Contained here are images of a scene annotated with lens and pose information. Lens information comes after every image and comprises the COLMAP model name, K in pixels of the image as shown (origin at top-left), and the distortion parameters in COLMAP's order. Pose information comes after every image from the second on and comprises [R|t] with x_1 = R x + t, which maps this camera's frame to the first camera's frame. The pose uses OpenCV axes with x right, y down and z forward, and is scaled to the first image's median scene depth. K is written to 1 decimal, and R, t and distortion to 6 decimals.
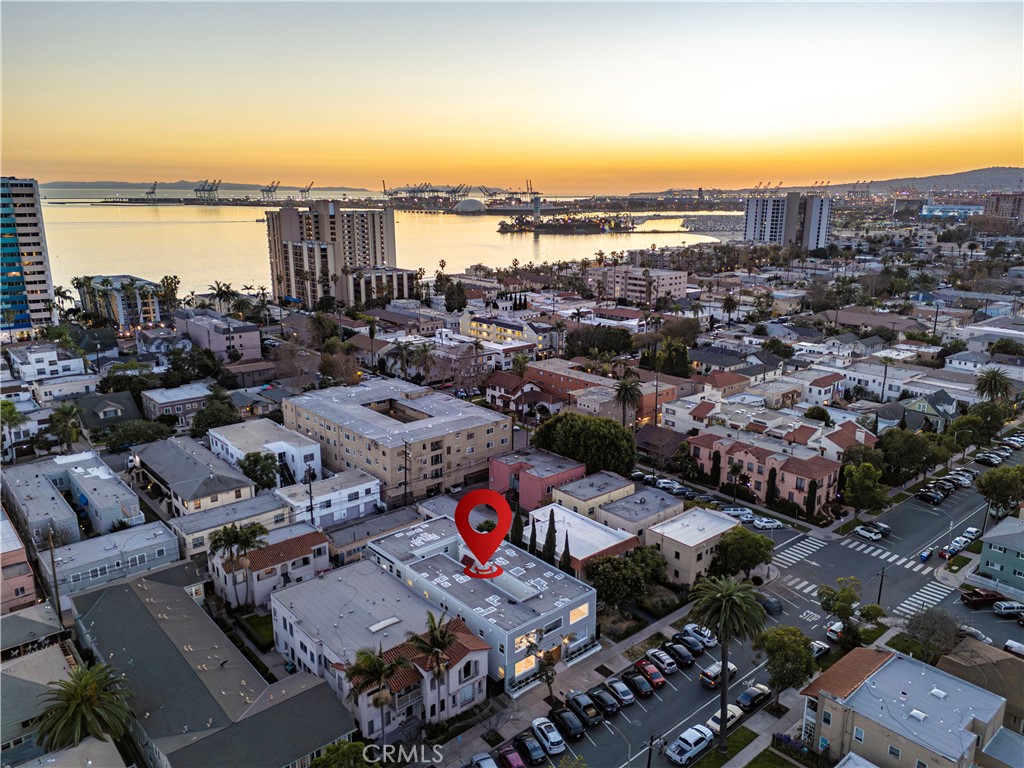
lens RADIAL K [[745.8, 0, 513.6], [0, 745.8, 383.6], [0, 0, 1]] dist [0.089715, -0.098334]
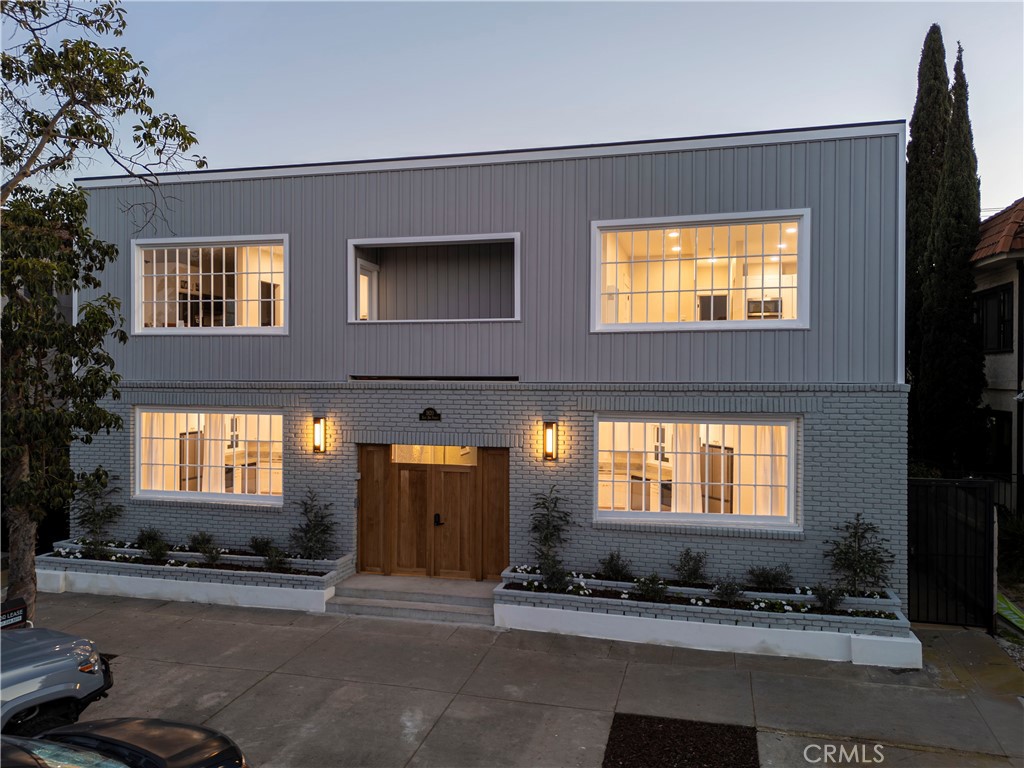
lens RADIAL K [[745.8, 0, 513.6], [0, 745.8, 383.6], [0, 0, 1]] dist [0.089715, -0.098334]
pose [[0.566798, 0.008670, -0.823811, 0.118923], [-0.206528, 0.969511, -0.131892, 0.234779], [0.797550, 0.244896, 0.551307, 0.613932]]
